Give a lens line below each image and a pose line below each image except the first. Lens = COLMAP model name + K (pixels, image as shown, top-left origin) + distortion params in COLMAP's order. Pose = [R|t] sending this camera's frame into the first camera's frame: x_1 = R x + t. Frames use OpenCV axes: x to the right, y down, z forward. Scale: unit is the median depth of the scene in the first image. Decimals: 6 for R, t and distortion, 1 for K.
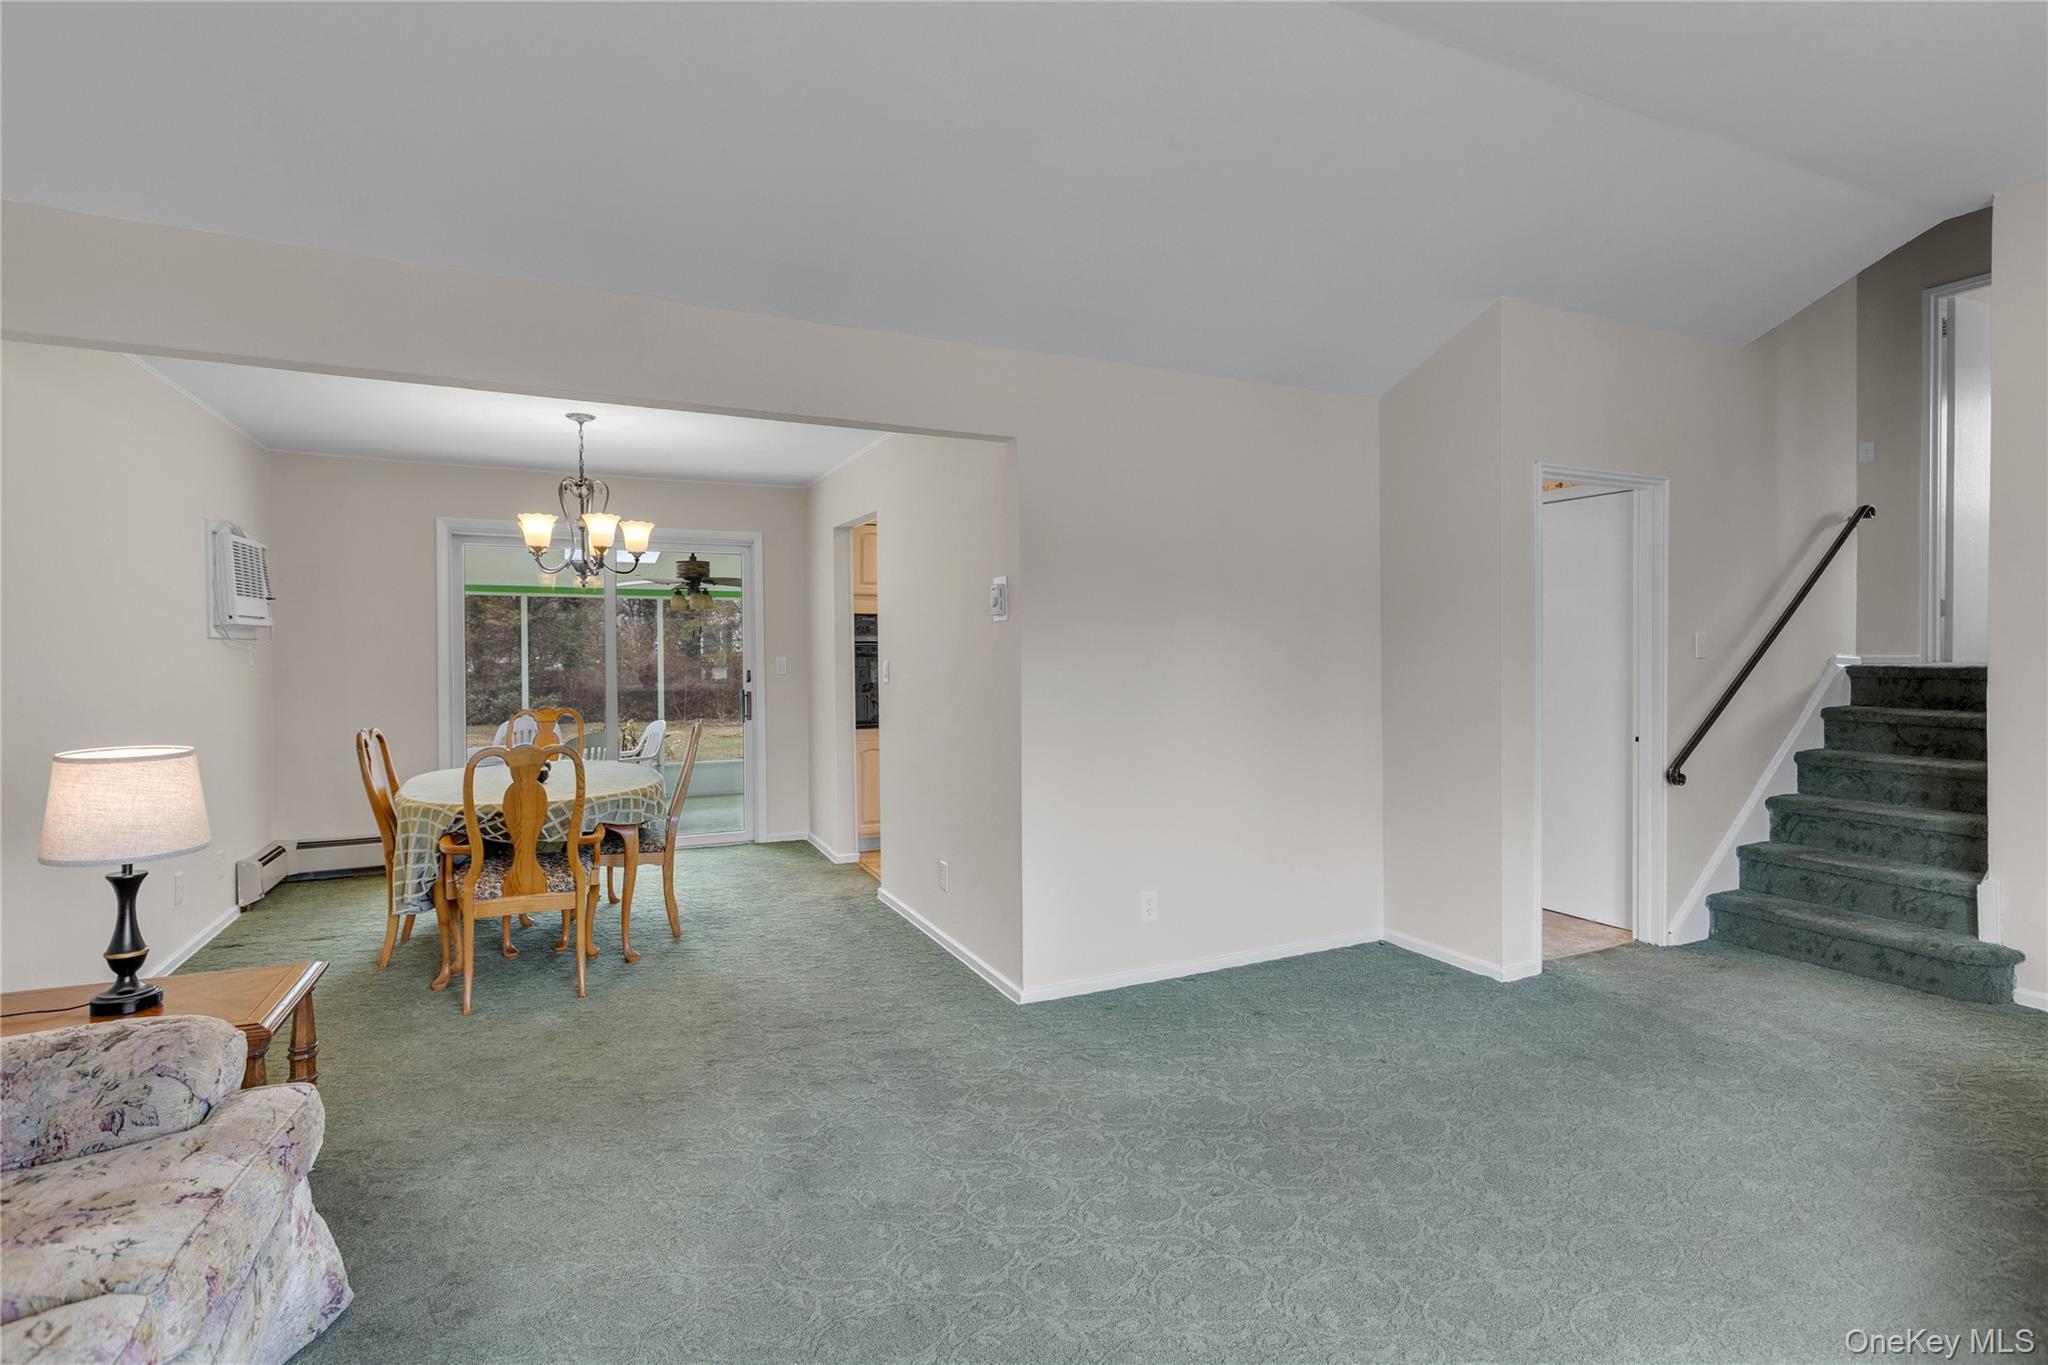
lens RADIAL K [[975.2, 0, 1026.2], [0, 975.2, 643.8], [0, 0, 1]] dist [-0.004990, -0.000132]
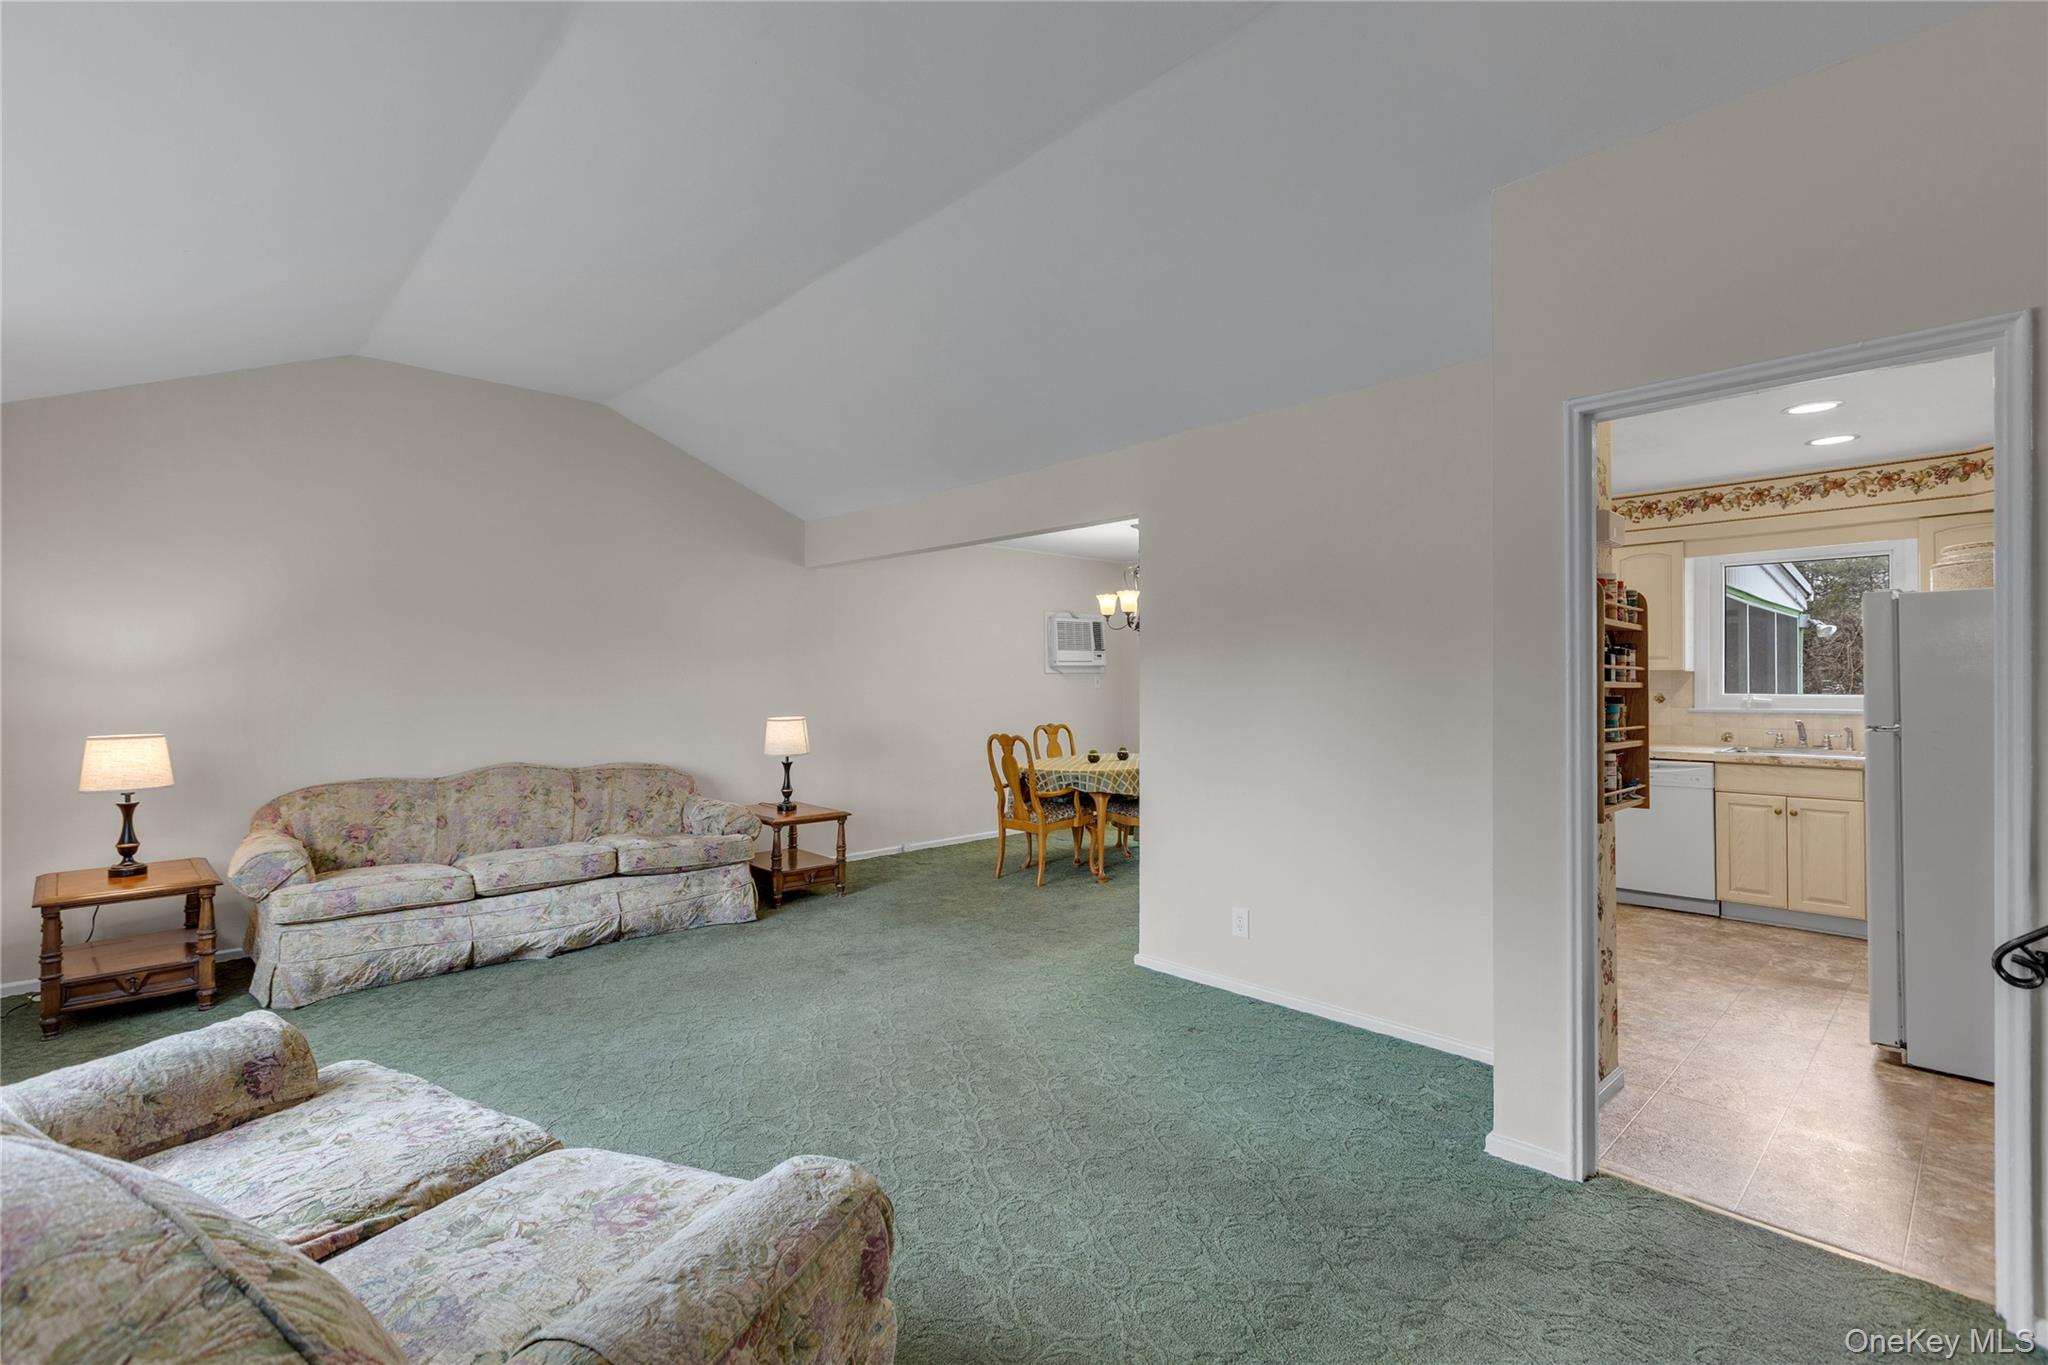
lens RADIAL K [[915.6, 0, 1026.2], [0, 915.6, 674.7], [0, 0, 1]] dist [-0.000932, -0.000417]
pose [[0.310669, -0.000881, -0.950518, 0.985974], [0.008062, 0.999966, 0.001708, -0.007579], [0.950484, -0.008194, 0.310665, 0.453241]]
